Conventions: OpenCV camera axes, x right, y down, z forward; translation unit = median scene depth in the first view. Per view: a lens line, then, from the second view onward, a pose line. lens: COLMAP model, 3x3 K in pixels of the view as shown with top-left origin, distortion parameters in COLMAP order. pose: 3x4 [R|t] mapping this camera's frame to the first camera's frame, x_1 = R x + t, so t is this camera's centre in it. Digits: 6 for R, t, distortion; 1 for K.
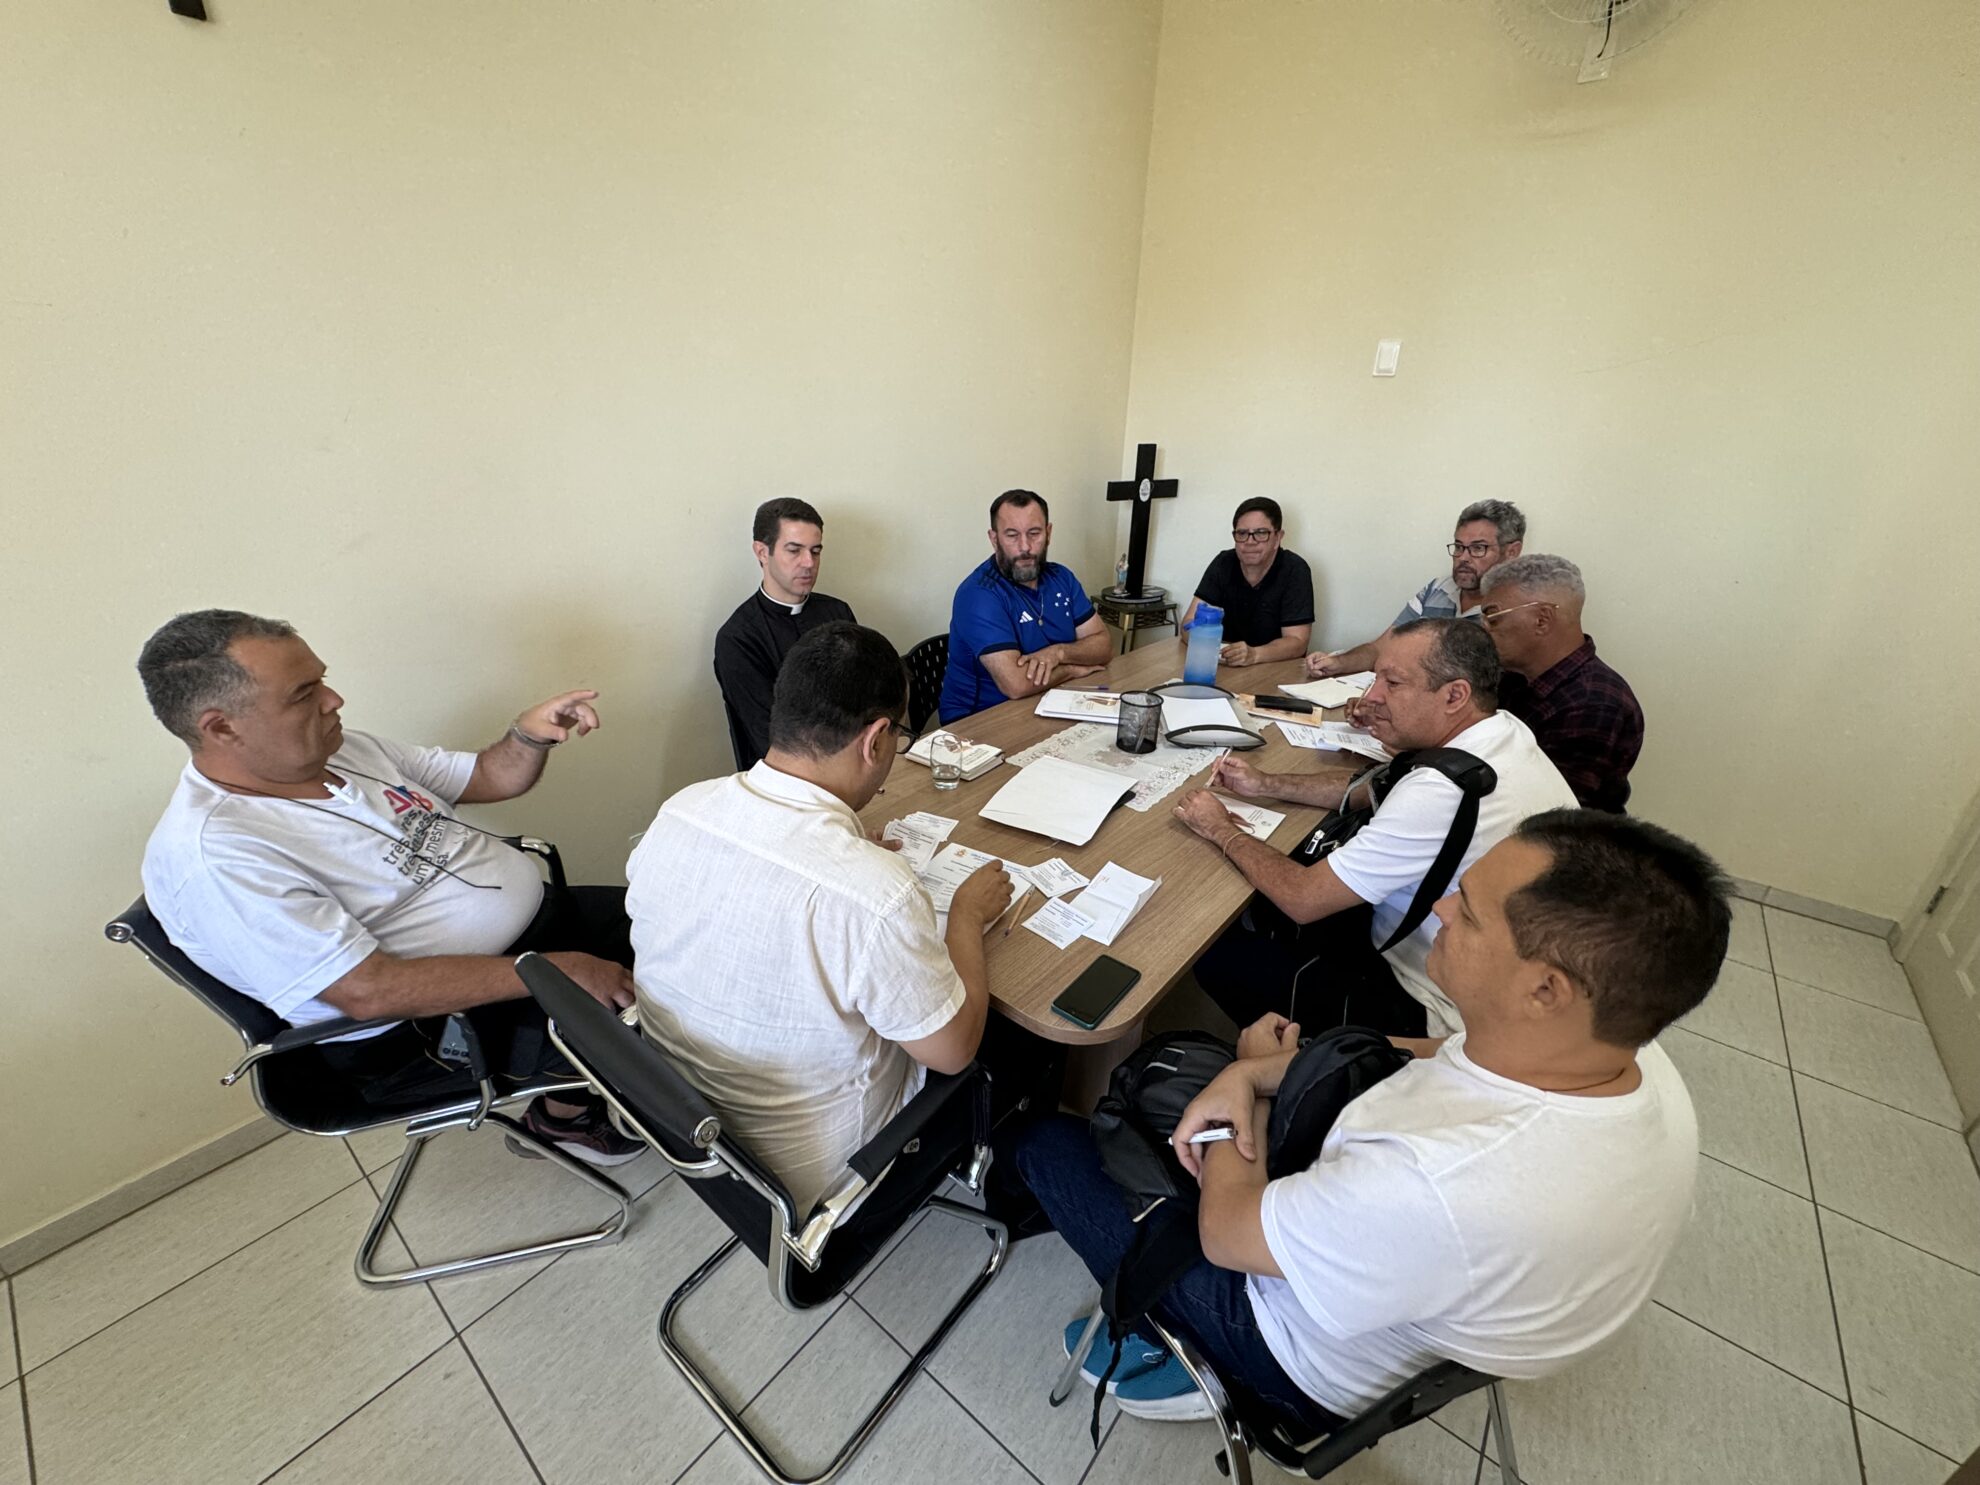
lens RADIAL K [[786.8, 0, 990.9], [0, 786.8, 737.8], [0, 0, 1]] dist [-0.001954, -0.000510]
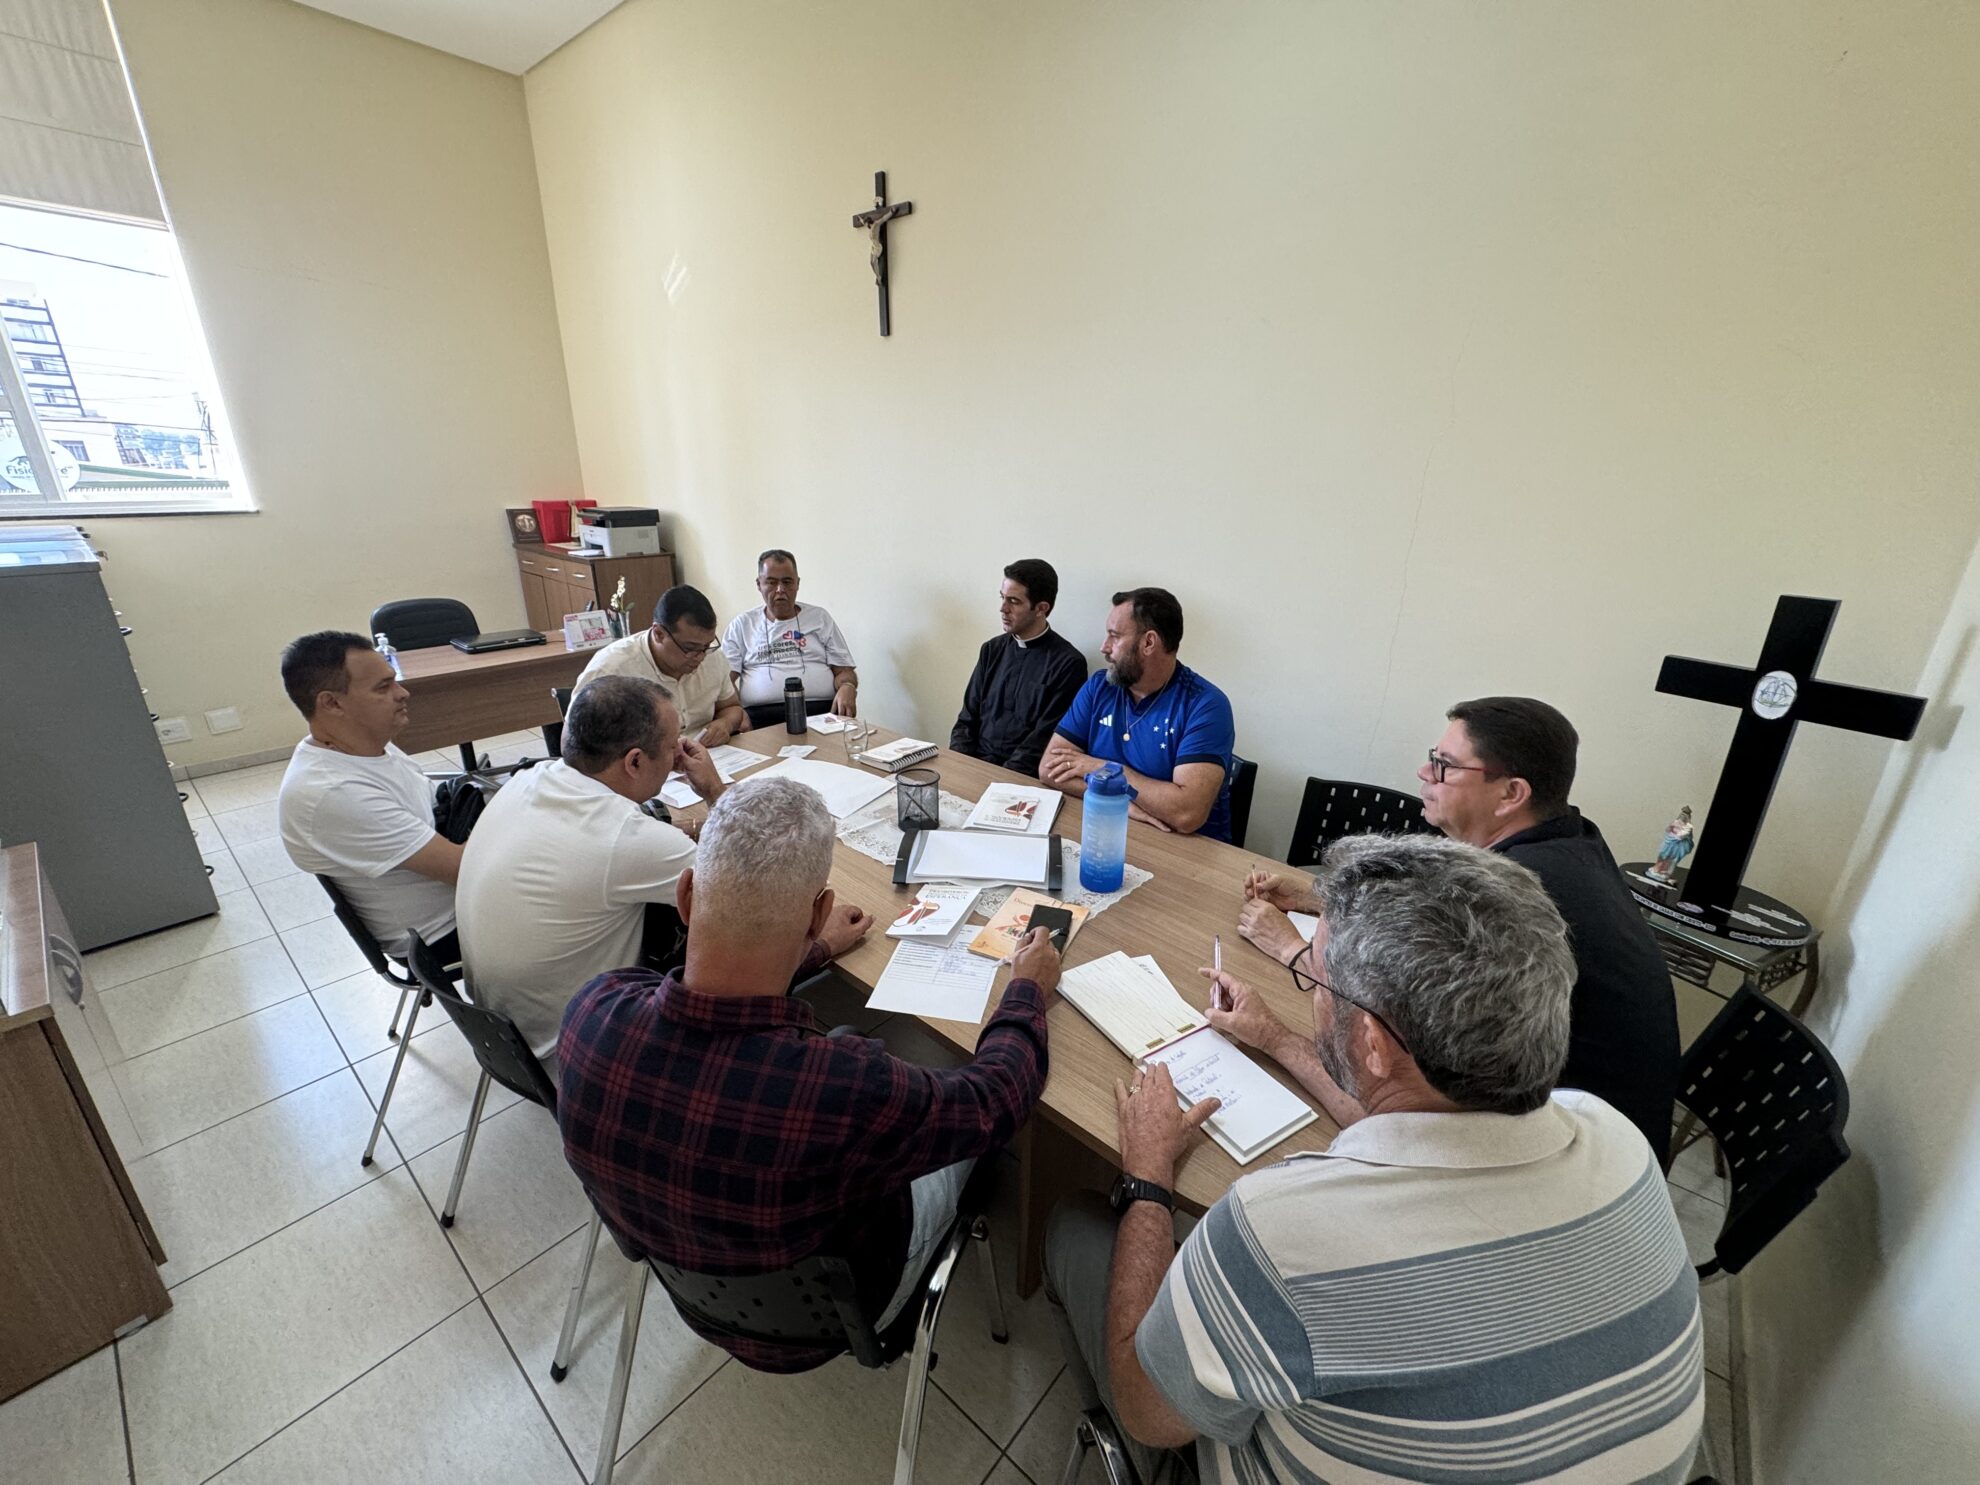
lens RADIAL K [[786.8, 0, 990.3], [0, 786.8, 744.2], [0, 0, 1]] dist [-0.001954, -0.000510]
pose [[-0.033012, 0.316051, -0.948168, 1.661832], [-0.407661, 0.861924, 0.301497, -0.630274], [0.912537, 0.396483, 0.100388, 1.447167]]
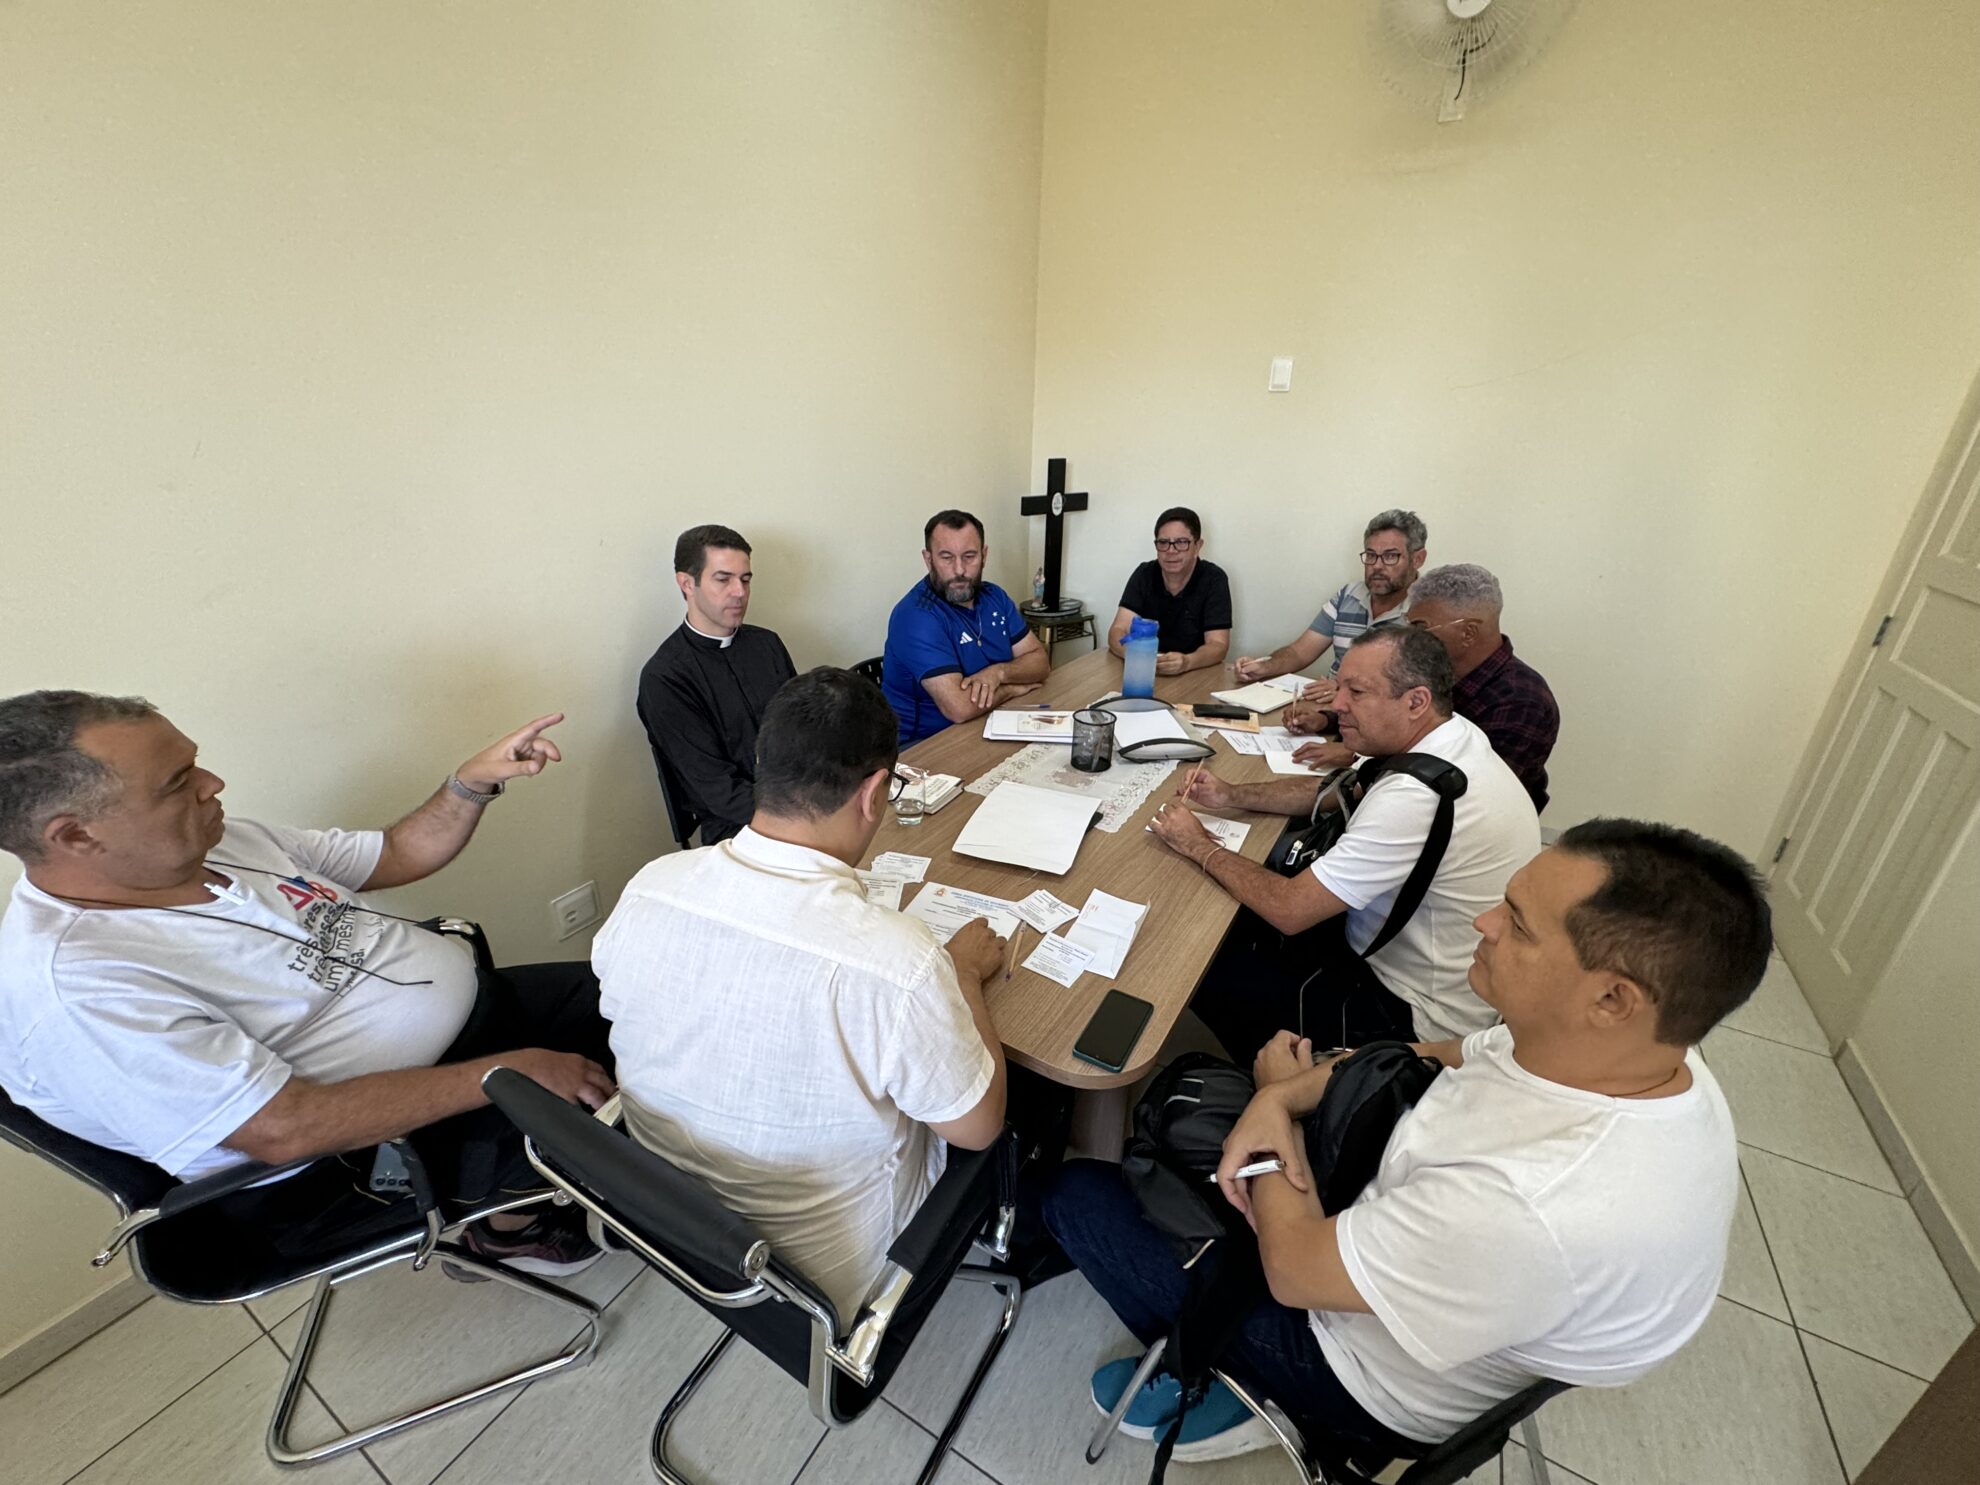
lens RADIAL K [[786.8, 0, 991.3], [0, 786.8, 741.9], [0, 0, 1]] dist [-0.001954, -0.000510]
pose [[0.988789, -0.063081, 0.135339, -0.110196], [0.064381, 0.997912, -0.005251, -0.031445], [-0.134725, 0.013906, 0.990785, 0.049881]]
